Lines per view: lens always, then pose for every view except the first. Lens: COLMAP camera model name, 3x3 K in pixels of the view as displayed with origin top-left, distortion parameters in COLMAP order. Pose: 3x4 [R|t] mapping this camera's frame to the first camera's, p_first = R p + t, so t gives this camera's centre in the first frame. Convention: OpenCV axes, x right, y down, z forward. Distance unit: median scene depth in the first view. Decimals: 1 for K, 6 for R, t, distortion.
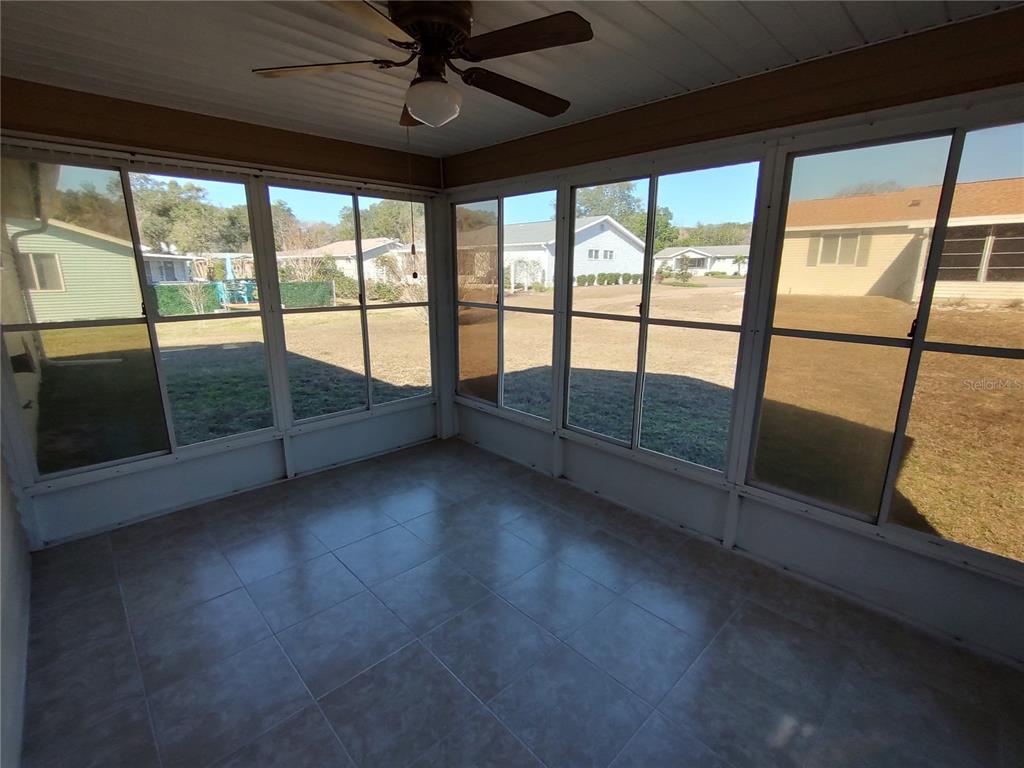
lens RADIAL K [[464.0, 0, 518.6], [0, 464.0, 382.2], [0, 0, 1]] dist [-0.005981, 0.001886]
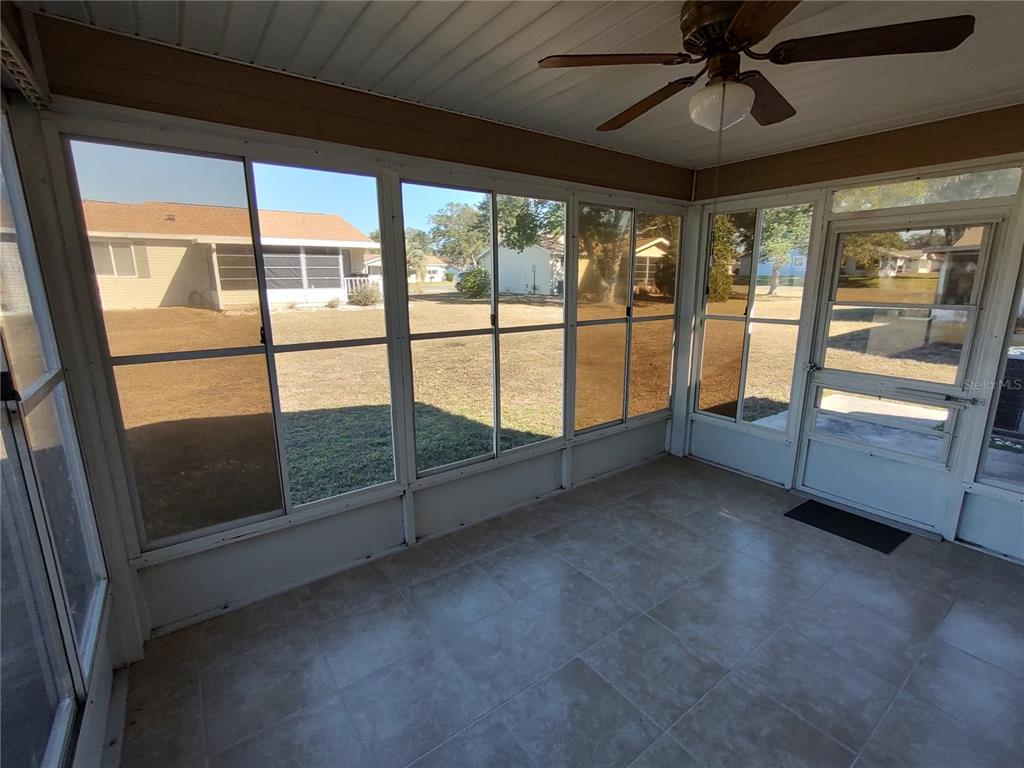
lens RADIAL K [[464.0, 0, 513.0], [0, 464.0, 382.0], [0, 0, 1]] dist [-0.005981, 0.001886]
pose [[0.152285, -0.219094, 0.963746, -0.589894], [0.241136, 0.953888, 0.178750, -0.158271], [-0.958469, 0.205173, 0.198094, 0.617137]]
